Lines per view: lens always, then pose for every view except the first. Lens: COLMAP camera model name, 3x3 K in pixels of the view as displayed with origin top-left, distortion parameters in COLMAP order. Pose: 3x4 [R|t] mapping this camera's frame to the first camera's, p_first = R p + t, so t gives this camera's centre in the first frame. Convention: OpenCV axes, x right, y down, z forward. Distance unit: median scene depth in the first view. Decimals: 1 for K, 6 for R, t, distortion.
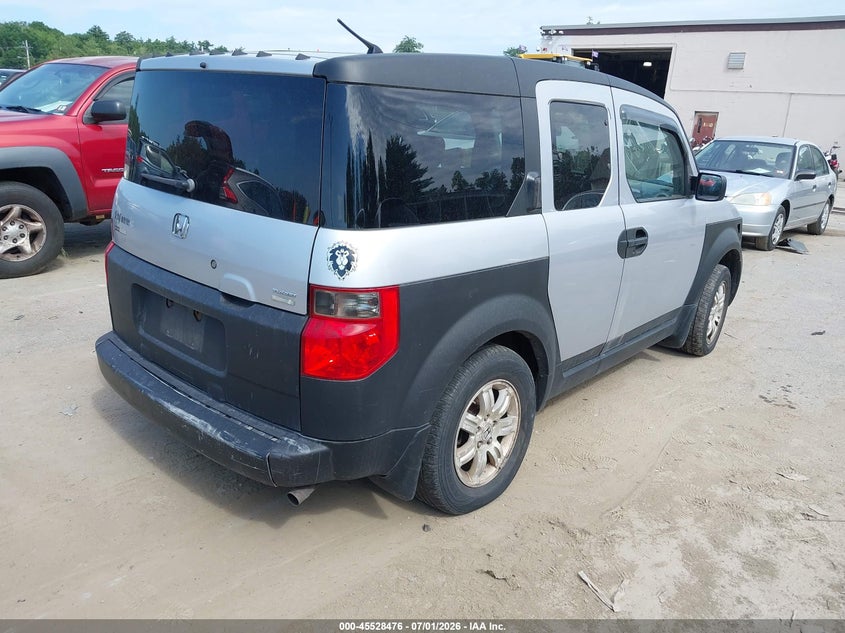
lens RADIAL K [[652.4, 0, 422.5], [0, 652.4, 316.5], [0, 0, 1]] dist [0.025696, -0.040527]
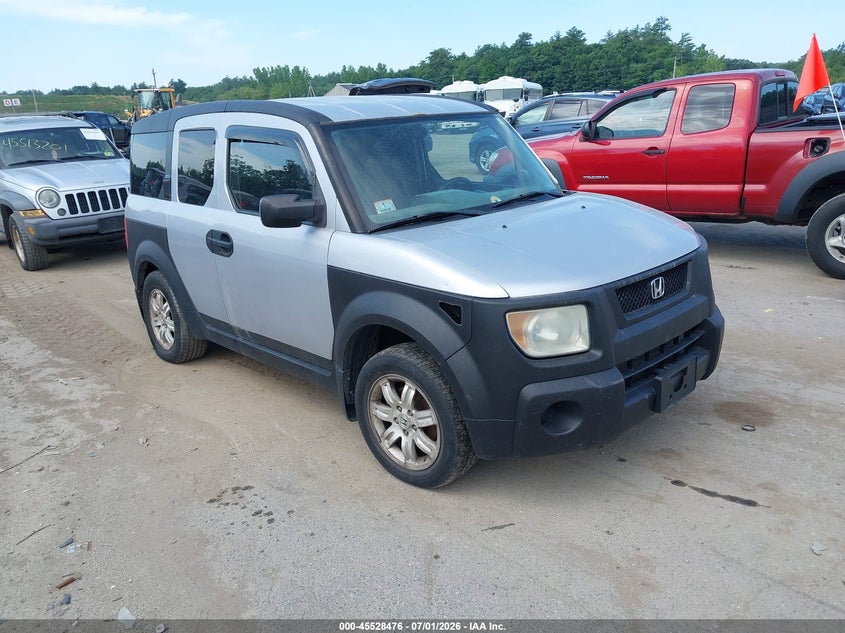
lens RADIAL K [[652.4, 0, 422.5], [0, 652.4, 316.5], [0, 0, 1]] dist [0.025696, -0.040527]
pose [[-0.078651, 0.248491, -0.965436, 1.577488], [-0.247859, 0.933151, 0.260373, -0.418390], [0.965598, 0.259771, -0.011803, 1.520513]]
